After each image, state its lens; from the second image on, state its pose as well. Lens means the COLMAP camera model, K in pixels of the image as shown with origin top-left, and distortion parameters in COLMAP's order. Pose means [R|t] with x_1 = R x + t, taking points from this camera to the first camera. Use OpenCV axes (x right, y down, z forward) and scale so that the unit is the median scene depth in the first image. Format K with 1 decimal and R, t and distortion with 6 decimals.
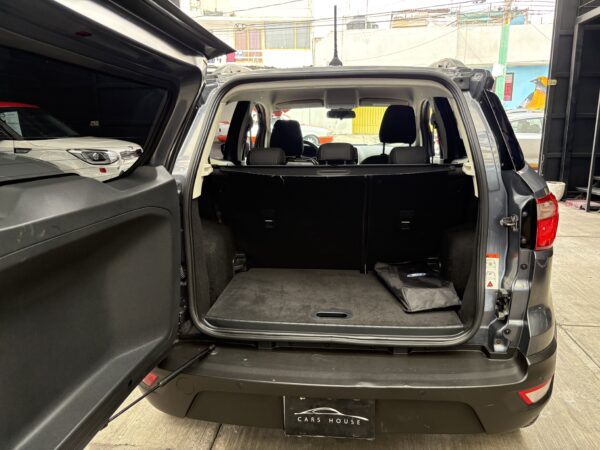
lens RADIAL K [[455.2, 0, 294.9], [0, 455.2, 221.8], [0, 0, 1]] dist [0.001612, -0.009418]
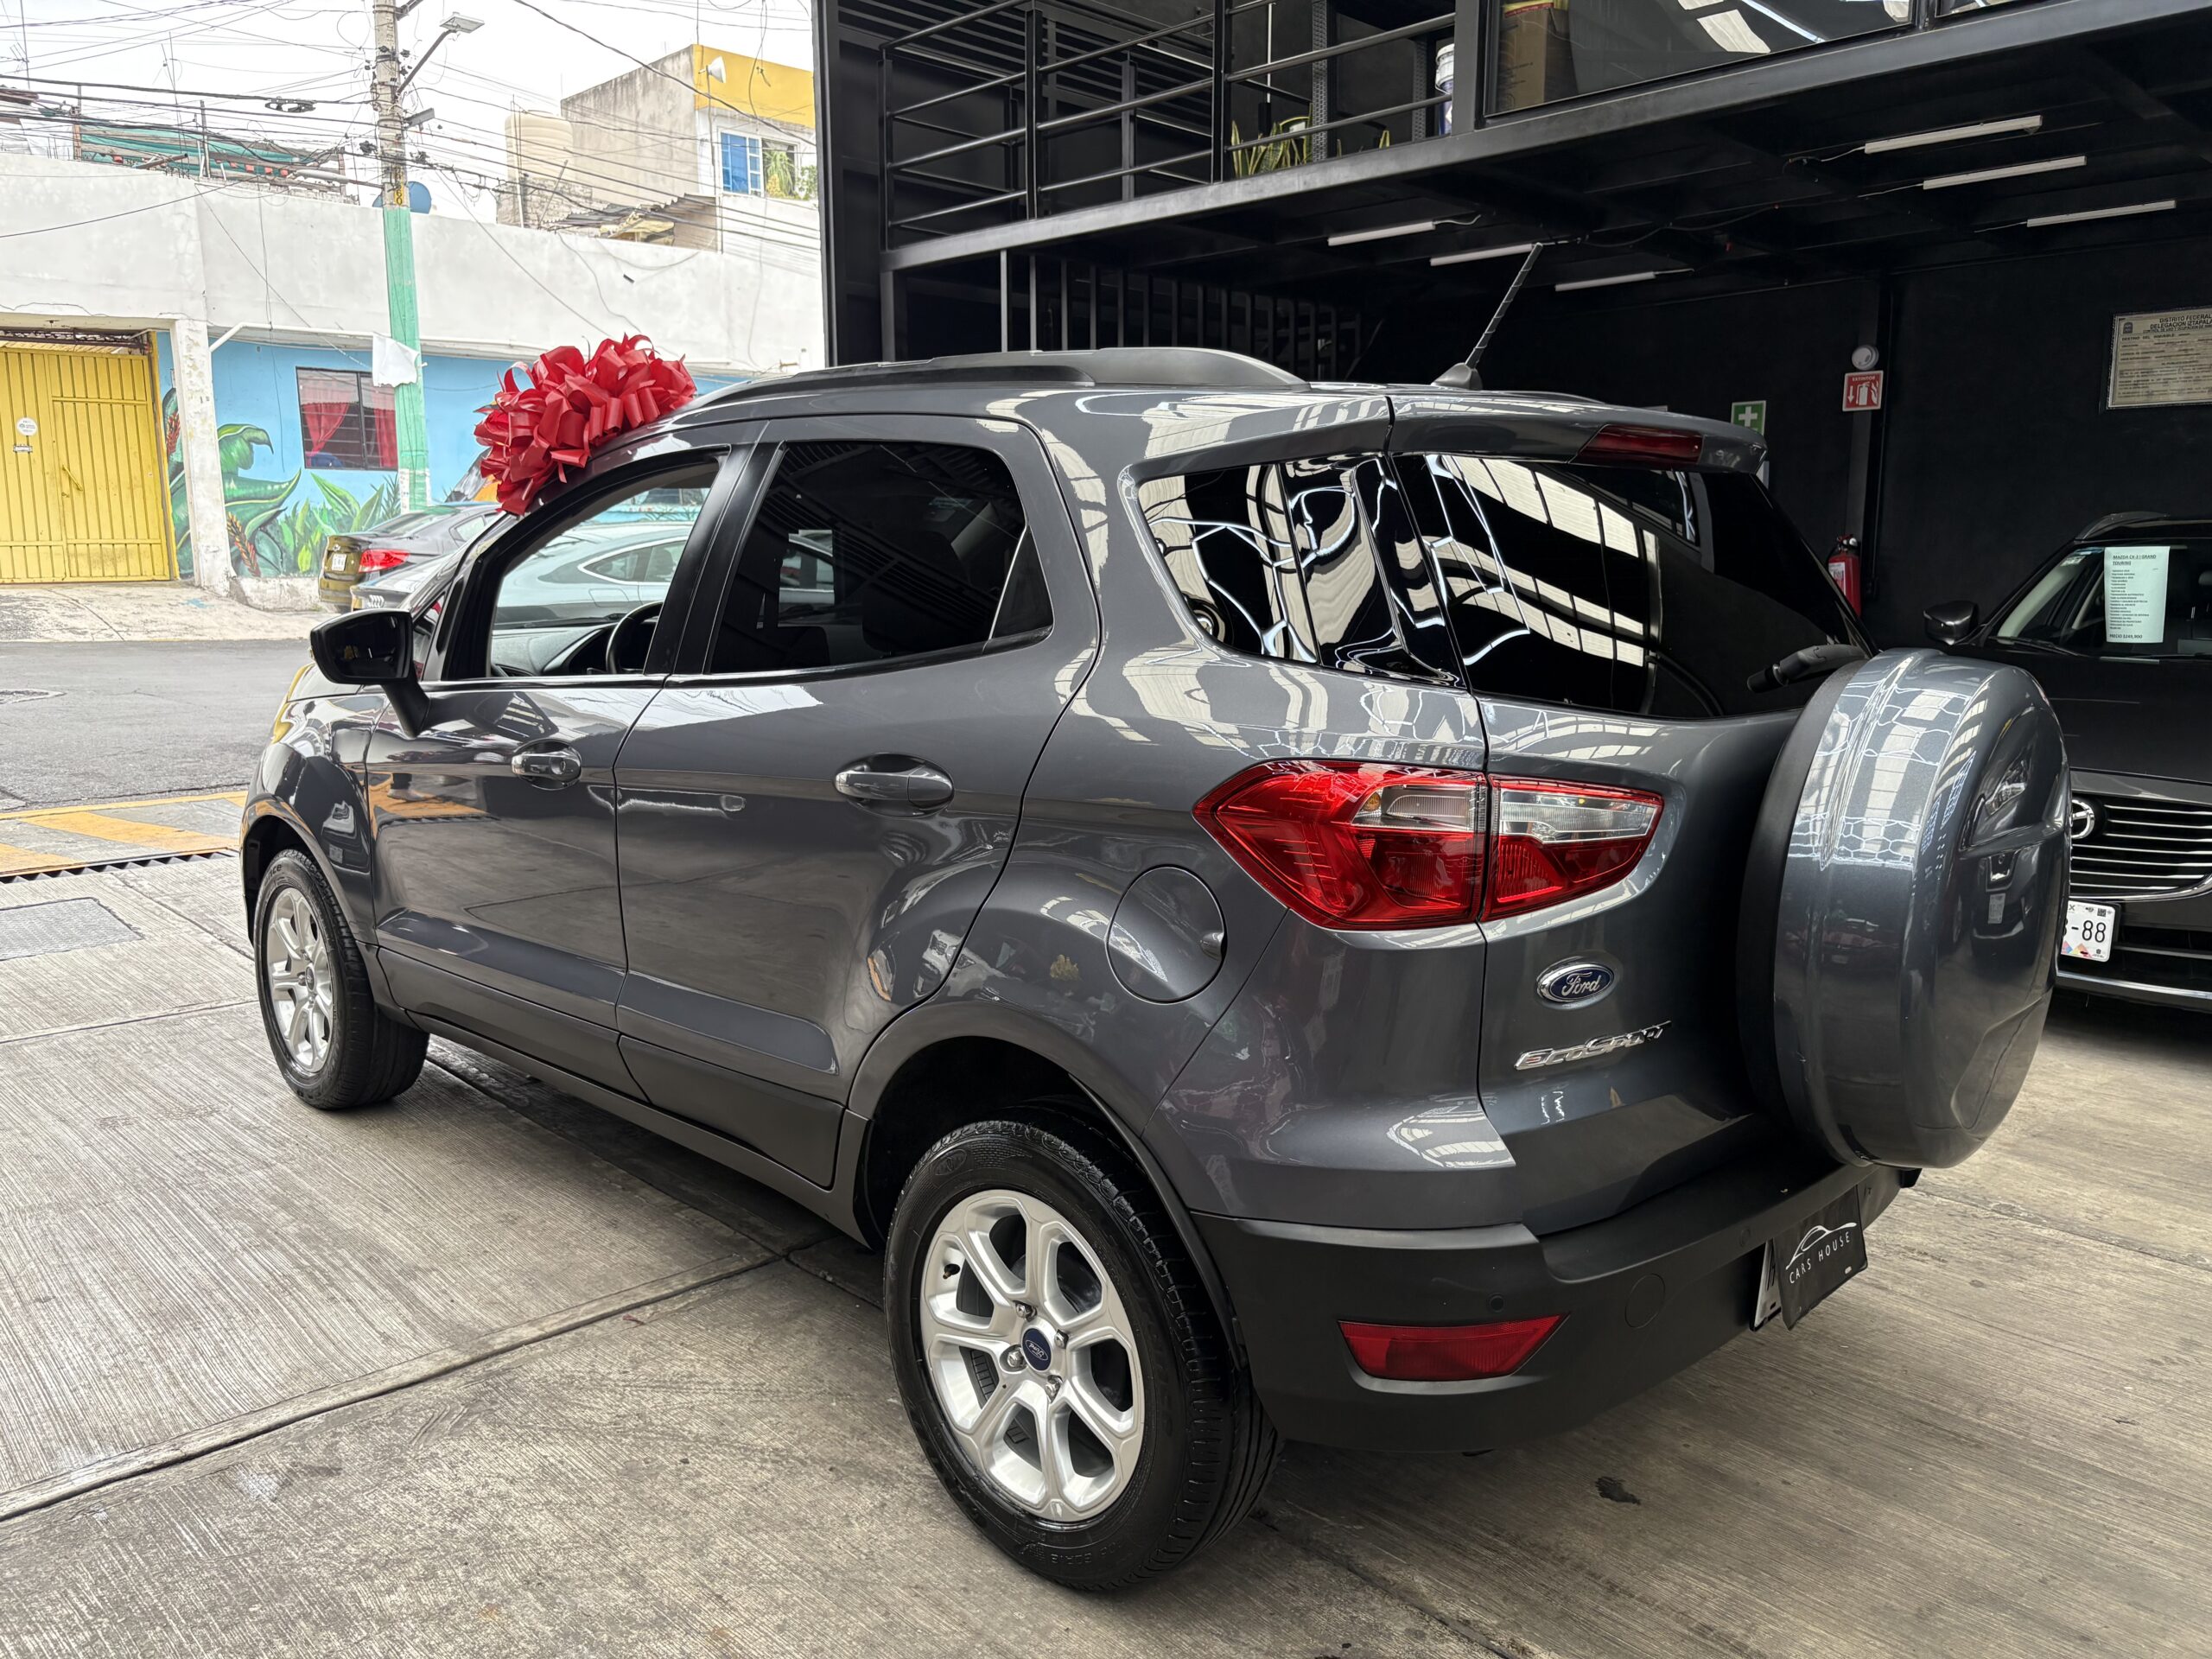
lens RADIAL K [[1678.2, 0, 1106.0], [0, 1678.2, 829.5], [0, 0, 1]] dist [-0.000388, -0.011306]
pose [[0.617876, -0.112874, 0.778131, -0.334254], [0.150941, 0.988263, 0.023500, -0.018750], [-0.771651, 0.102932, 0.627662, 0.114240]]
